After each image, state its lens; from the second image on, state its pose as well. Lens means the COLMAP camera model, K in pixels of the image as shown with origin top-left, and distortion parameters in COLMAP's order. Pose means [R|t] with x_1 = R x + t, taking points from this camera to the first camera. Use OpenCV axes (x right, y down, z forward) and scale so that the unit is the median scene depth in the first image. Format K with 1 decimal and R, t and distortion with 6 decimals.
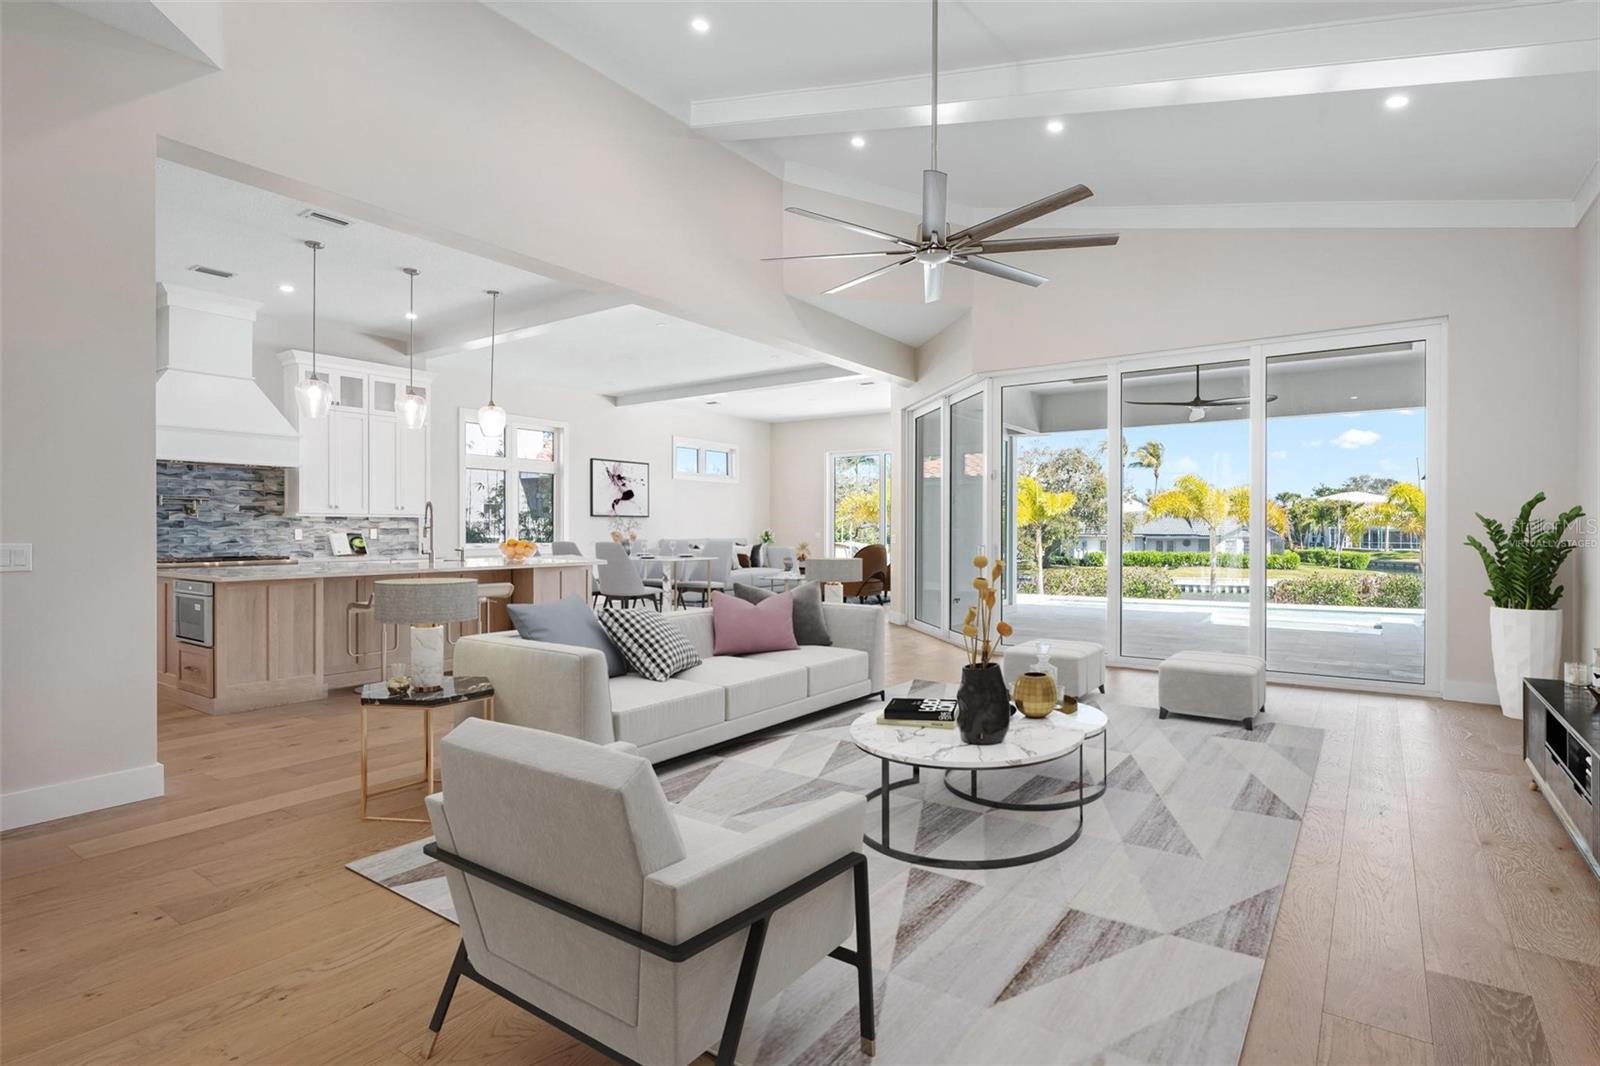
lens RADIAL K [[800.8, 0, 806.2], [0, 800.8, 532.3], [0, 0, 1]] dist [-0.002447, 0.001487]
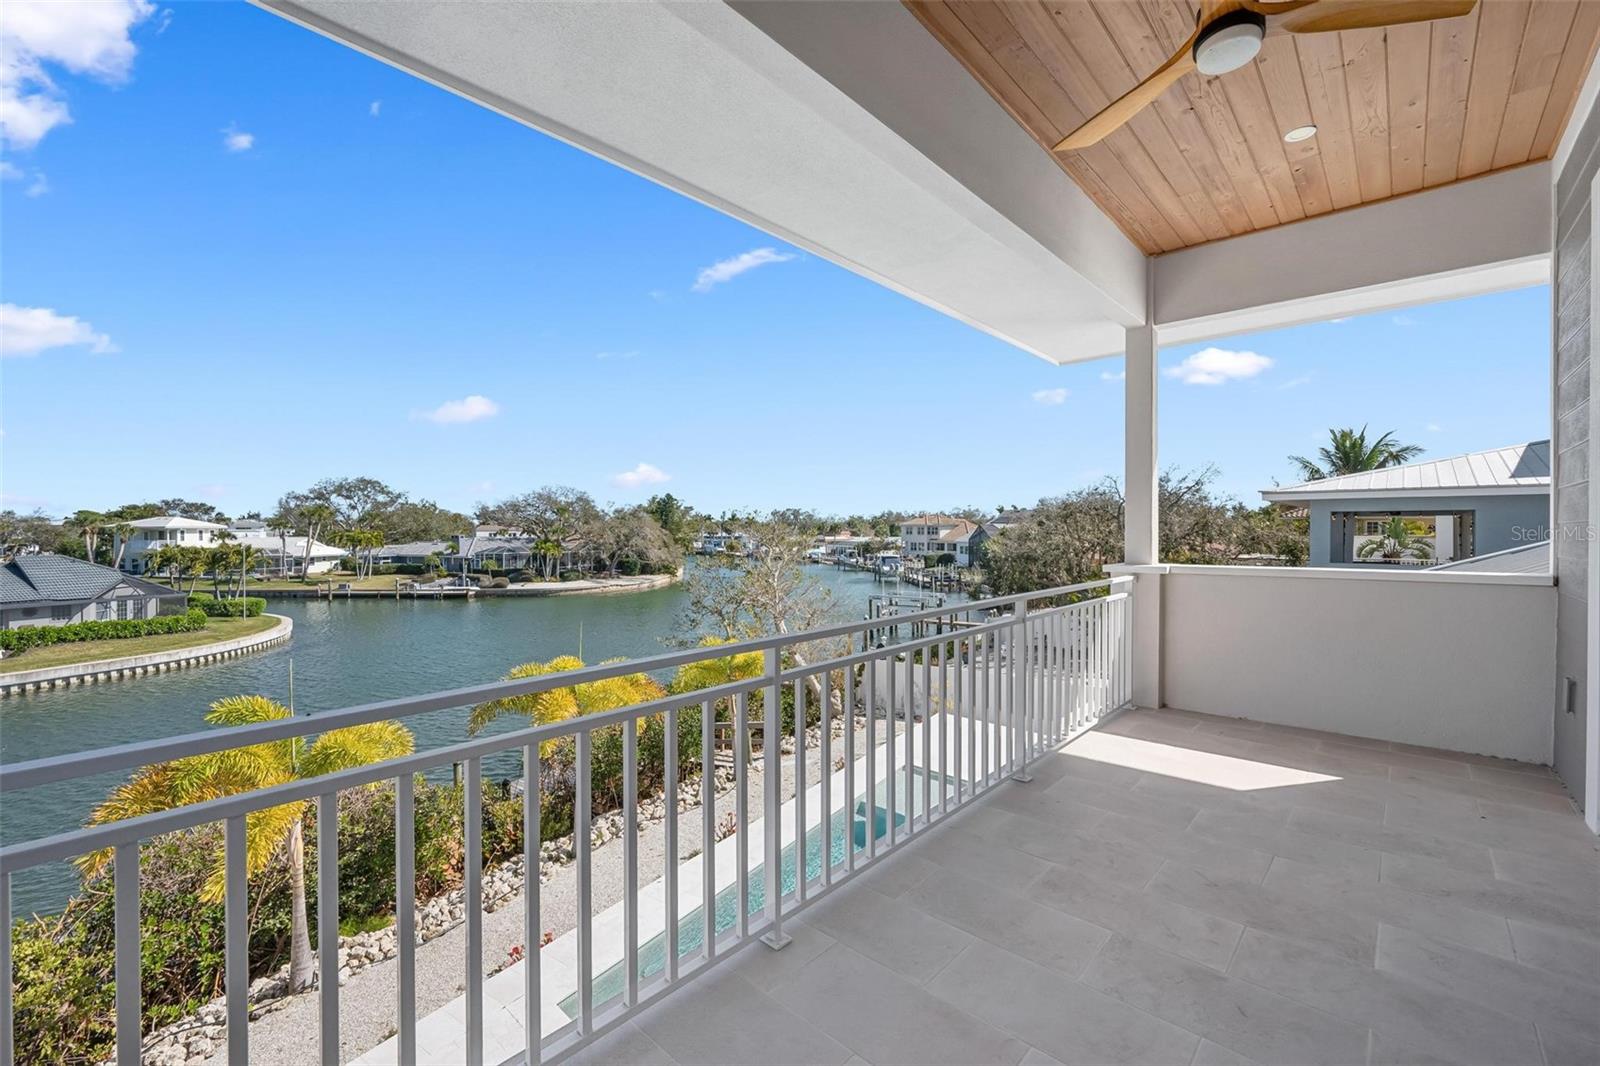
lens RADIAL K [[665.6, 0, 782.9], [0, 665.6, 539.5], [0, 0, 1]] dist [0.006409, -0.002534]
pose [[0.141848, -0.023964, 0.989598, -0.114301], [0.007262, 0.999705, 0.023168, -0.382154], [-0.989862, 0.003900, 0.141980, 1.608504]]
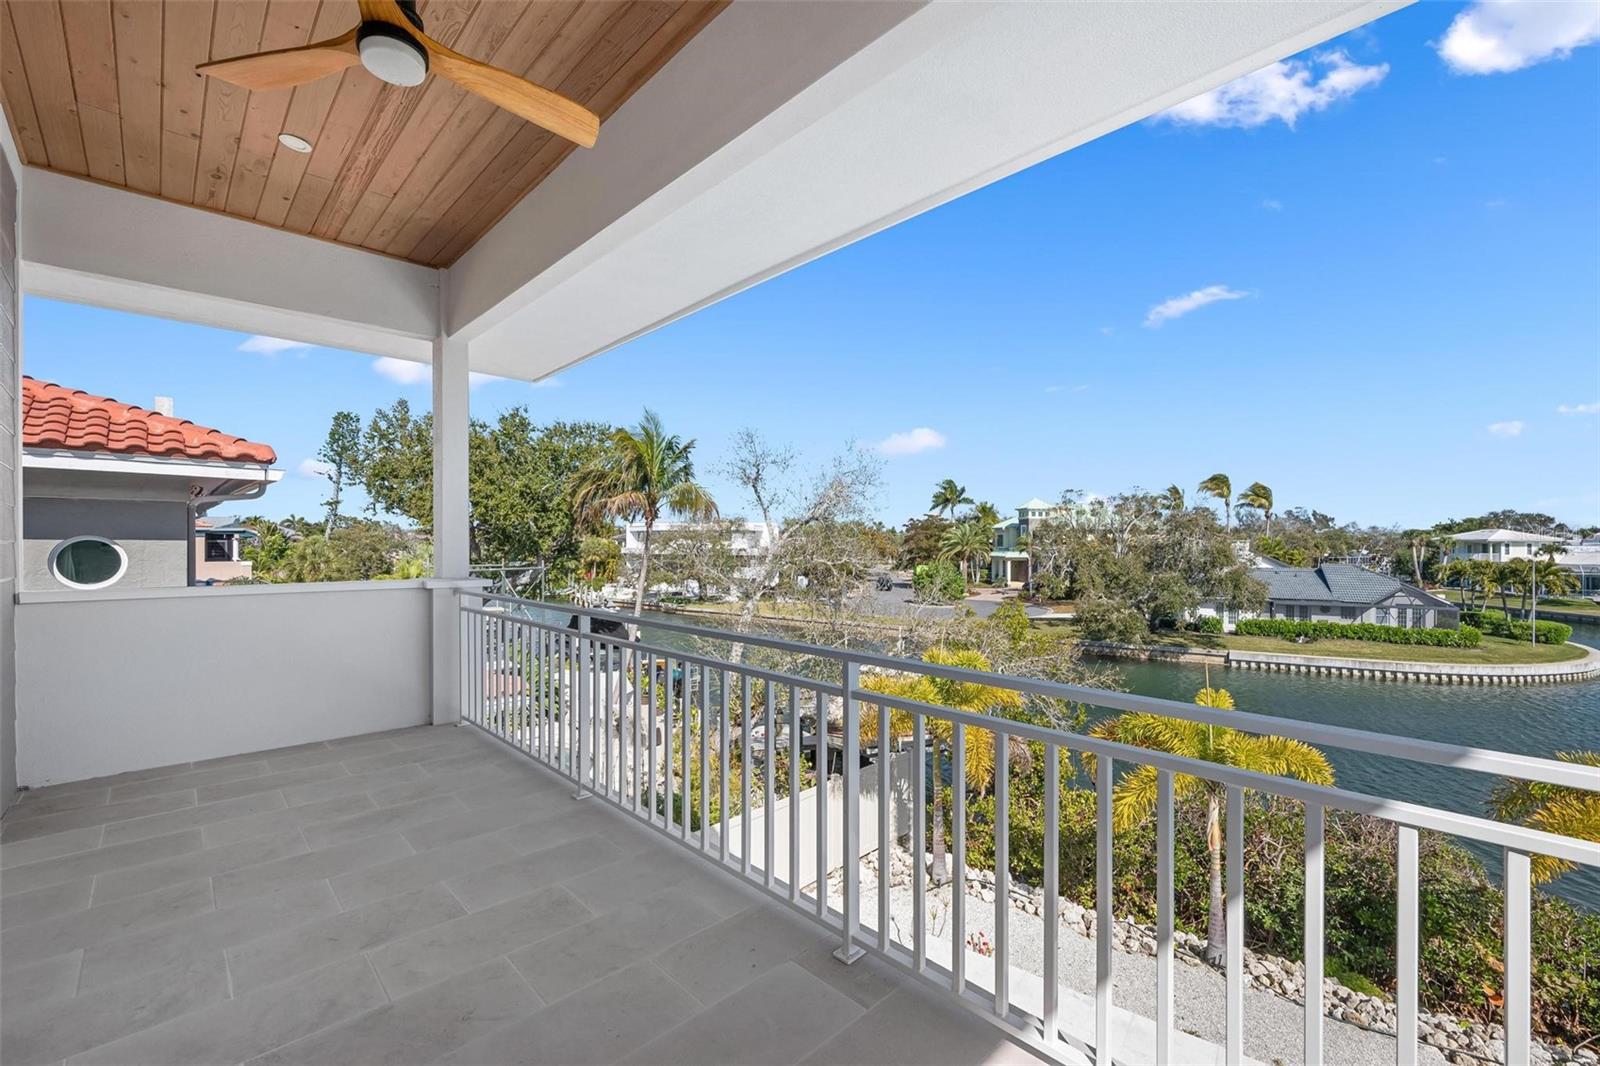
lens RADIAL K [[665.6, 0, 824.5], [0, 665.6, 536.7], [0, 0, 1]] dist [0.006409, -0.002534]
pose [[0.989742, -0.005047, -0.142777, 0.269598], [0.003347, 0.999921, -0.012146, -0.369781], [0.142827, 0.011544, 0.989680, 1.324447]]
